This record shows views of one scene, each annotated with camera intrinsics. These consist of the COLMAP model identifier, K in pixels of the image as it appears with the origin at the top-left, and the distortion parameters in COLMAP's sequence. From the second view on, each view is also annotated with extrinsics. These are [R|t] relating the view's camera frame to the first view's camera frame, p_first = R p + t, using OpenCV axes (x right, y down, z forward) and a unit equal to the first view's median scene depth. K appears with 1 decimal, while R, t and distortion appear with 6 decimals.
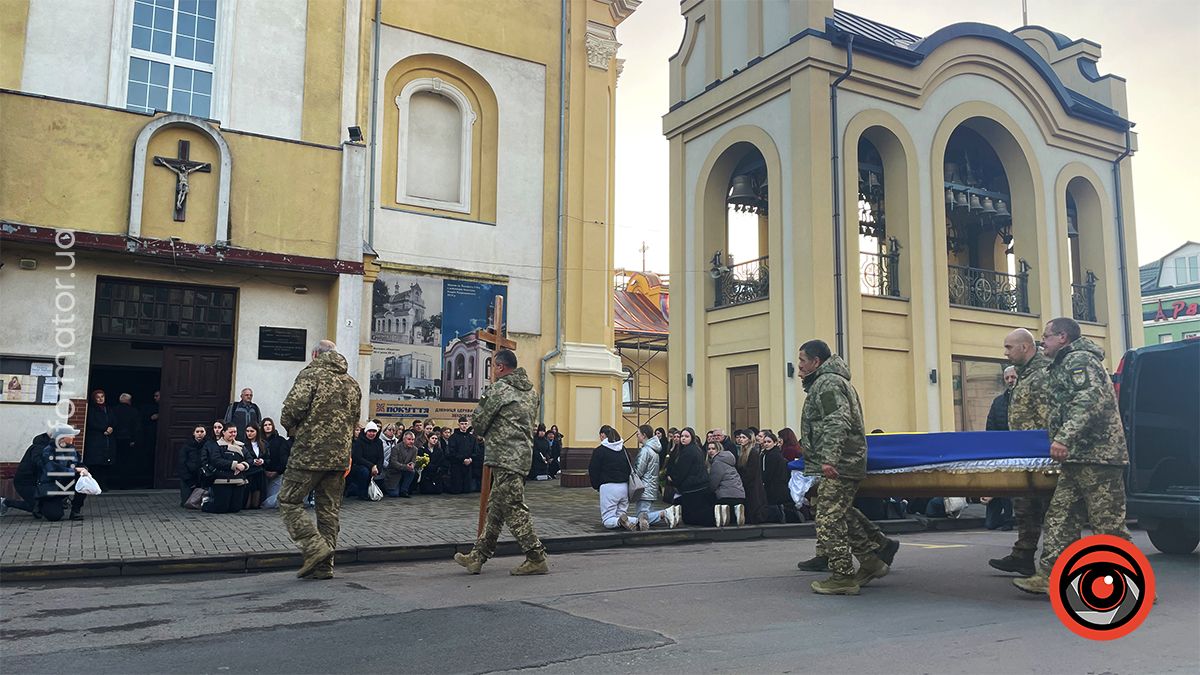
lens RADIAL K [[897.7, 0, 586.1], [0, 897.7, 328.5], [0, 0, 1]] dist [0.103870, -0.131790]
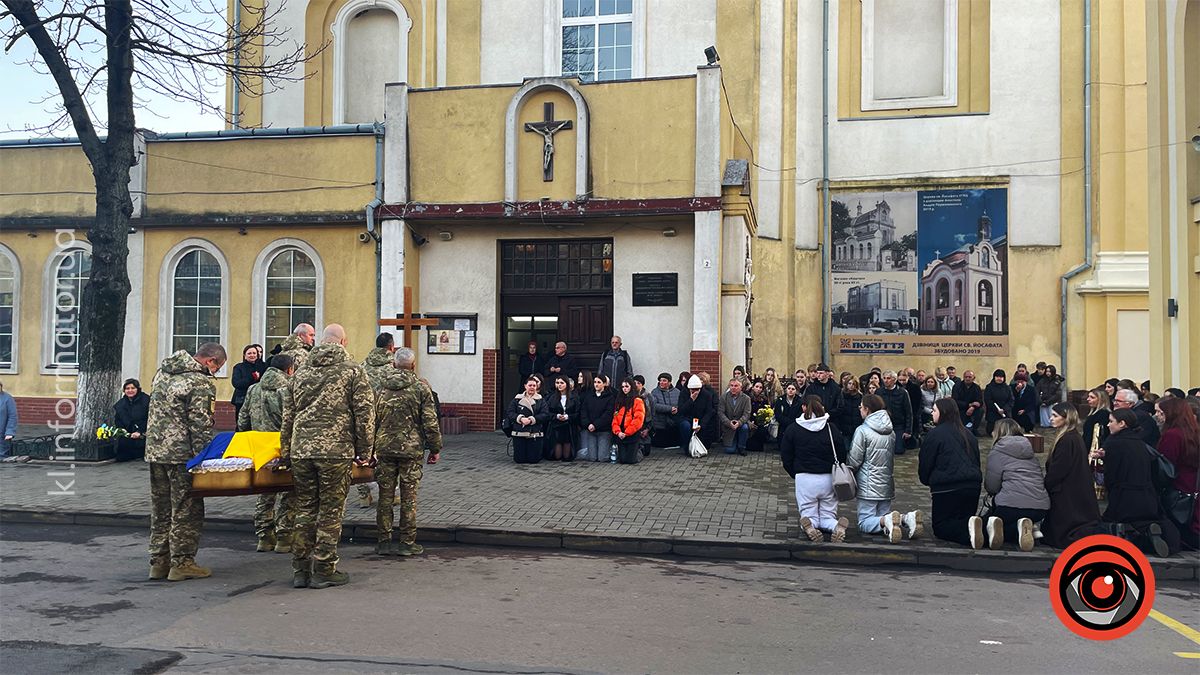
lens RADIAL K [[897.7, 0, 585.8], [0, 897.7, 325.8], [0, 0, 1]] dist [0.103870, -0.131790]
pose [[0.751873, -0.025506, -0.658814, 0.255228], [0.084032, 0.994809, 0.057387, -0.006196], [0.653930, -0.098510, 0.750114, 0.212090]]
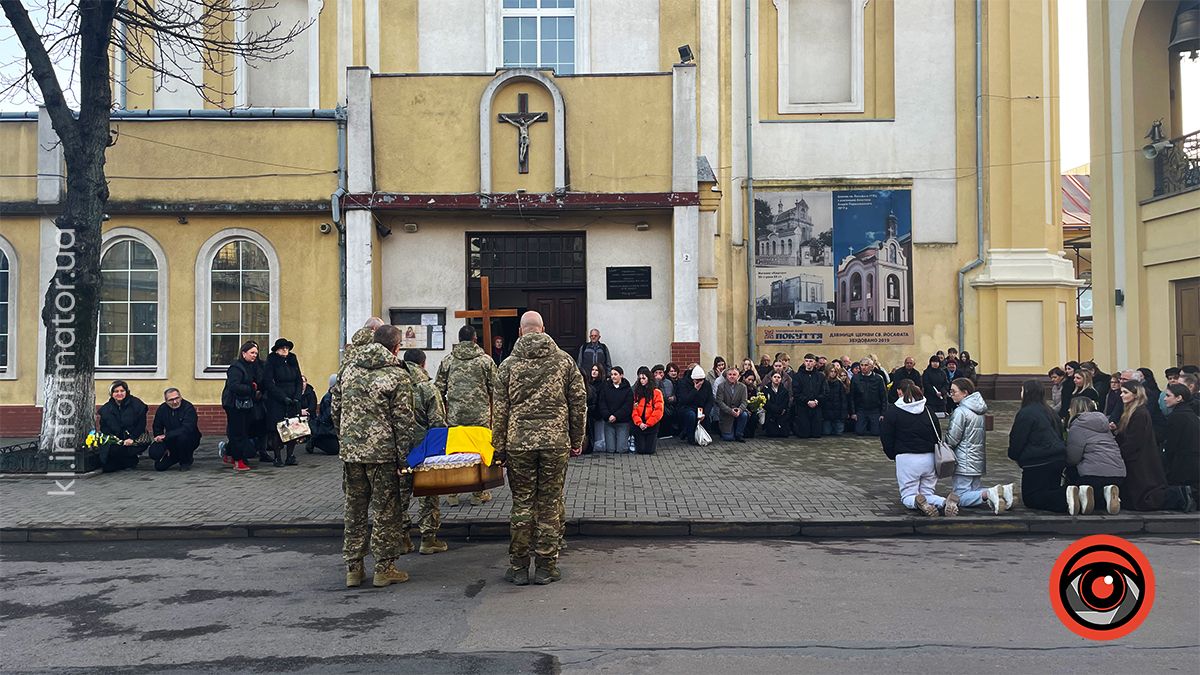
lens RADIAL K [[897.7, 0, 585.6], [0, 897.7, 326.1], [0, 0, 1]] dist [0.103870, -0.131790]
pose [[0.863903, -0.030844, -0.502714, 0.122989], [0.080899, 0.993661, 0.078056, -0.016872], [0.497120, -0.108102, 0.860922, 0.115970]]
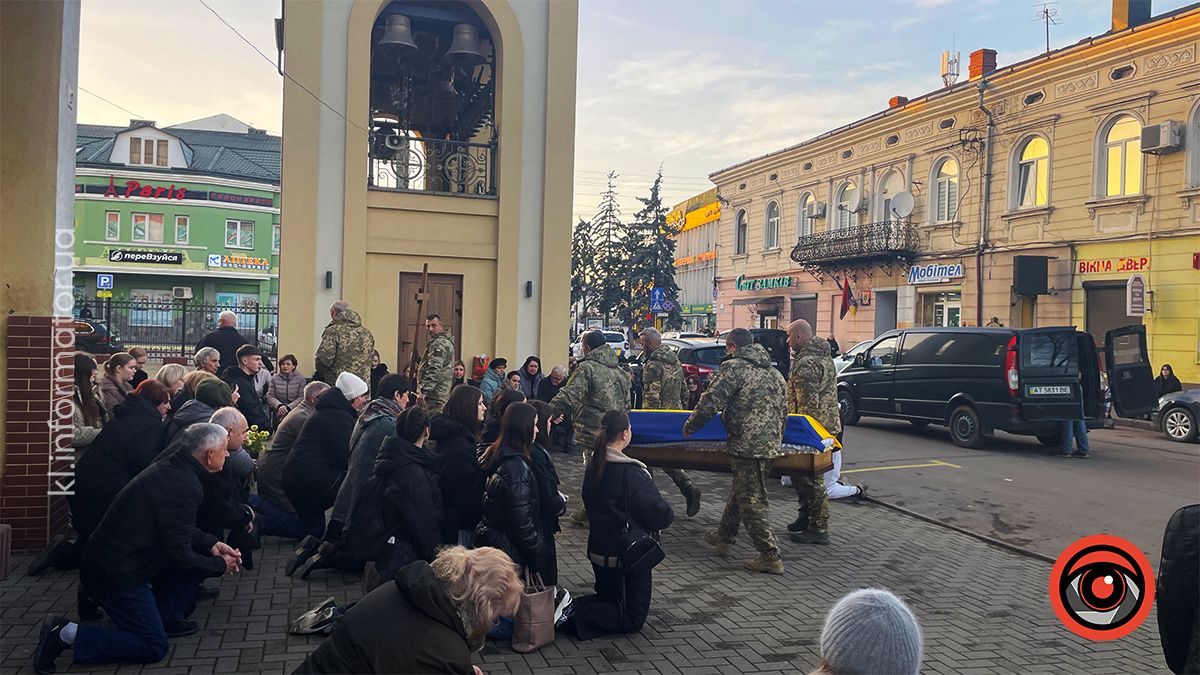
lens RADIAL K [[897.7, 0, 590.5], [0, 897.7, 331.1], [0, 0, 1]] dist [0.103870, -0.131790]
pose [[0.197852, -0.006670, 0.980209, -0.588451], [-0.155303, 0.987133, 0.038065, 0.040946], [-0.967851, -0.159761, 0.194270, 0.707245]]
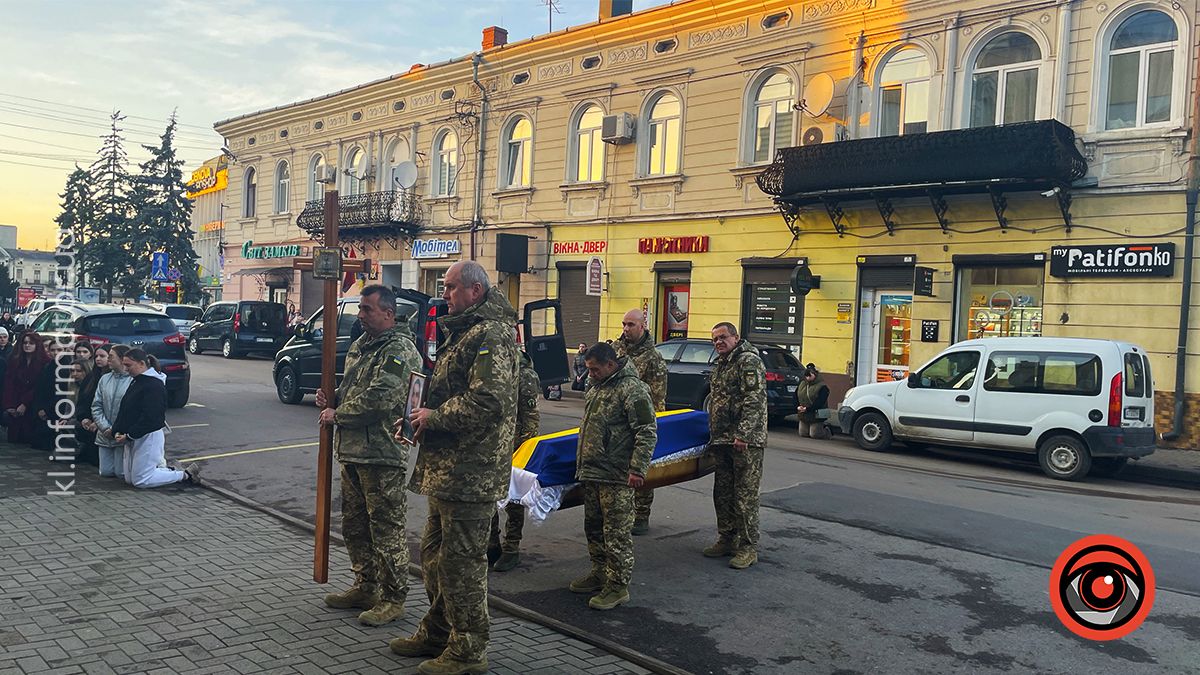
lens RADIAL K [[939.6, 0, 592.2], [0, 939.6, 345.9], [0, 0, 1]] dist [0.083760, -0.088575]
pose [[-0.249355, -0.041552, 0.967520, -0.575087], [-0.177527, 0.984110, -0.003489, 0.037912], [-0.952001, -0.172630, -0.252770, 0.668736]]
